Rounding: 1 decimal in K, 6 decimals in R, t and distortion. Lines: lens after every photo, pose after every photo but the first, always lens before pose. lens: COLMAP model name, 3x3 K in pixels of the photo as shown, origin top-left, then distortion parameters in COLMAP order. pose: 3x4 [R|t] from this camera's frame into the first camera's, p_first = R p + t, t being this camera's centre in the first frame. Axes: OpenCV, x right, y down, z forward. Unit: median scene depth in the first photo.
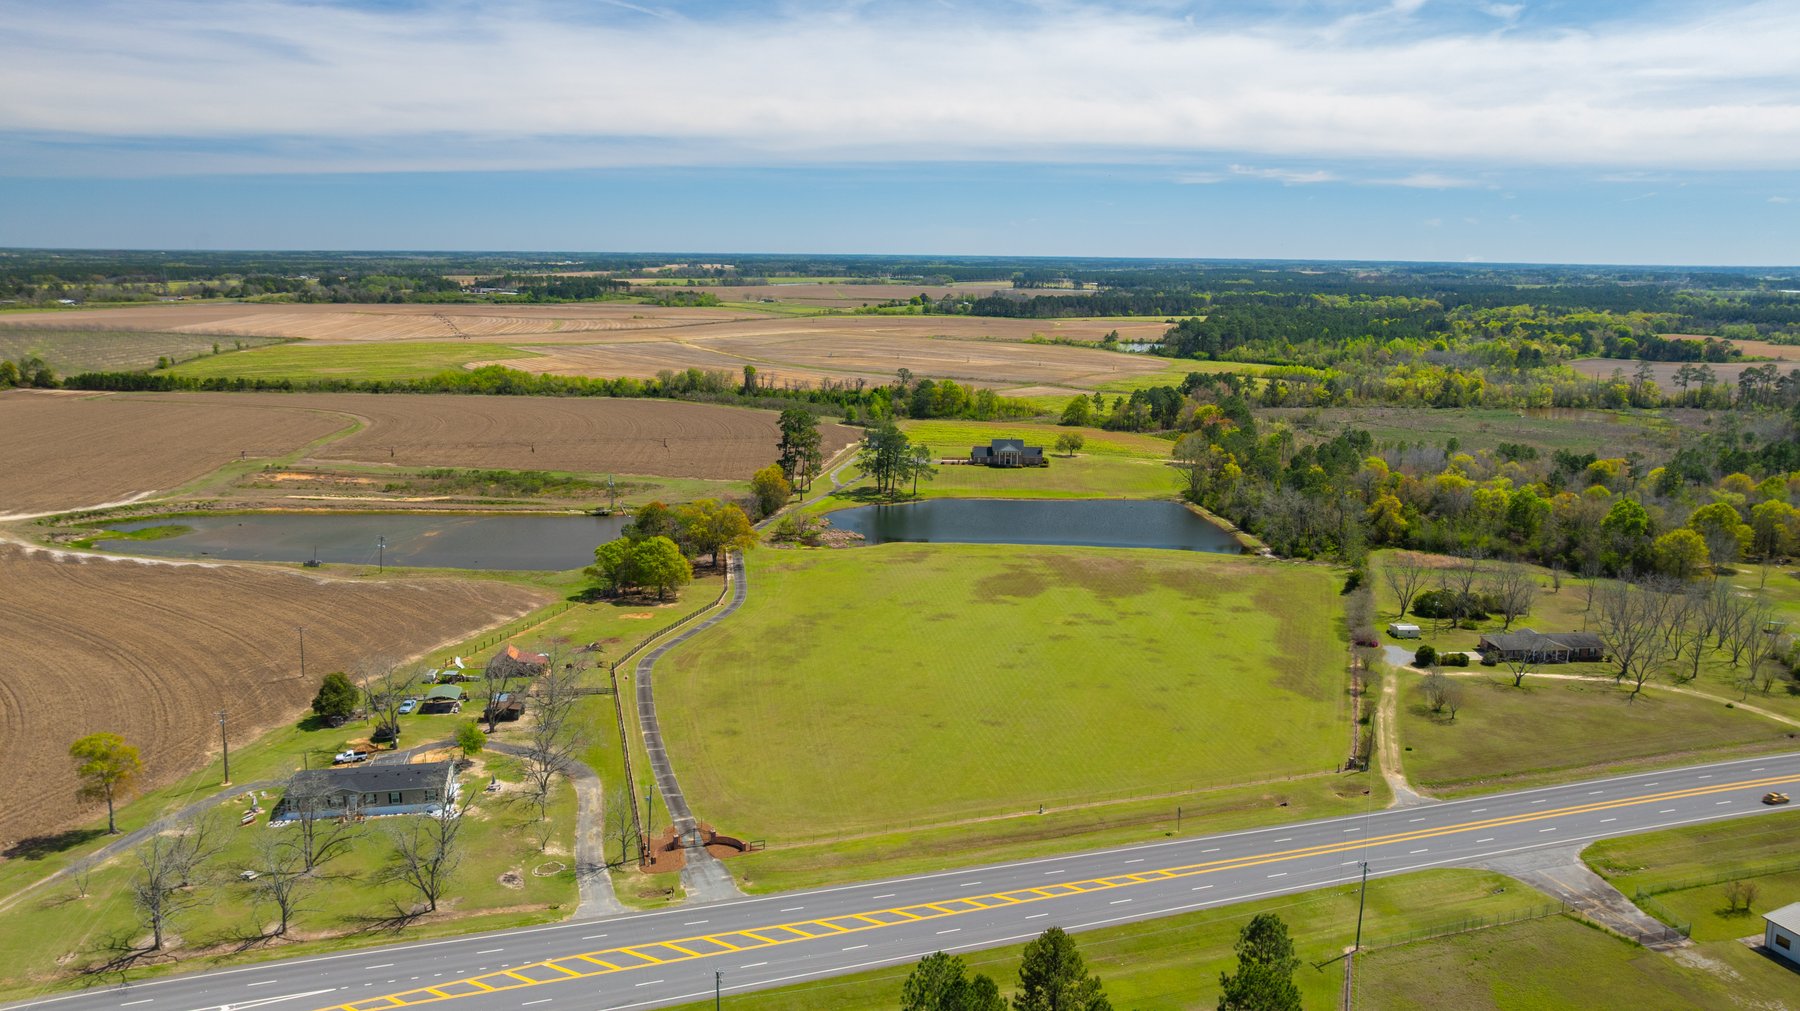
lens RADIAL K [[1267.9, 0, 906.6], [0, 1267.9, 507.7], [0, 0, 1]] dist [-0.032858, 0.030762]
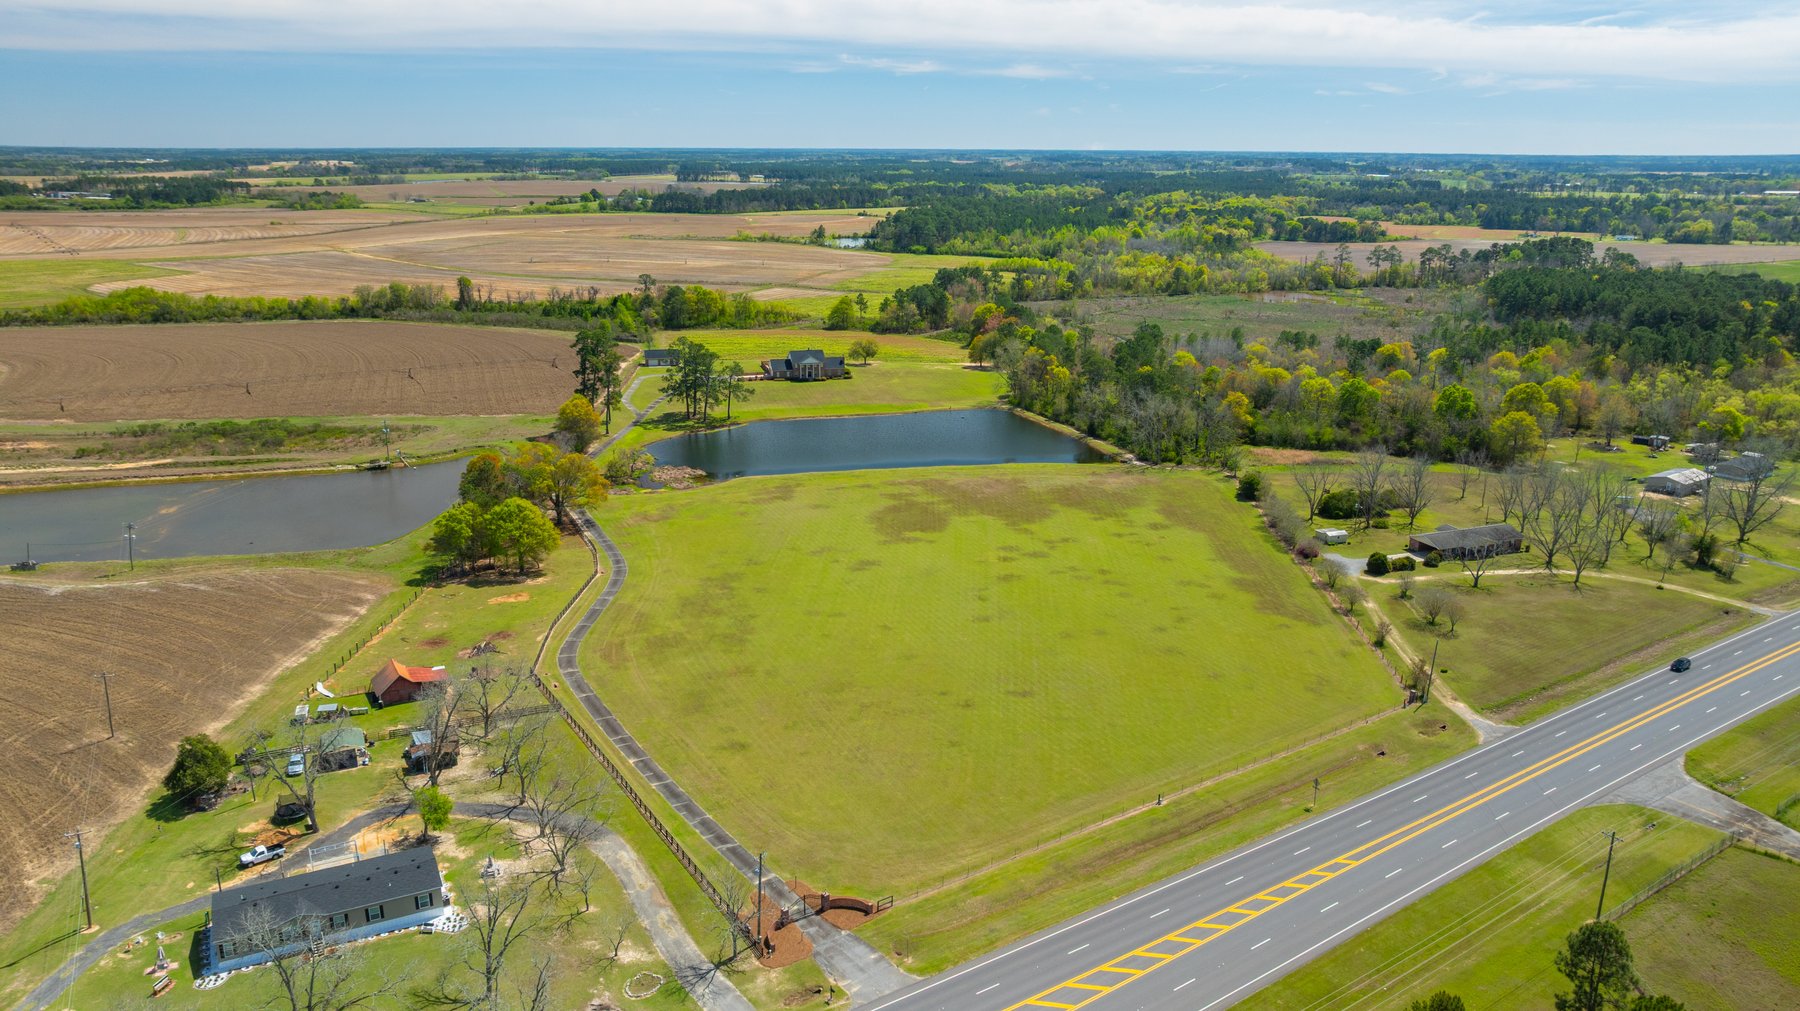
lens RADIAL K [[1267.9, 0, 907.3], [0, 1267.9, 505.1], [0, 0, 1]] dist [-0.032858, 0.030762]
pose [[0.962200, -0.080092, 0.260301, -0.110471], [0.059140, 0.994420, 0.087361, -0.019958], [-0.265846, -0.068664, 0.961567, 0.092197]]
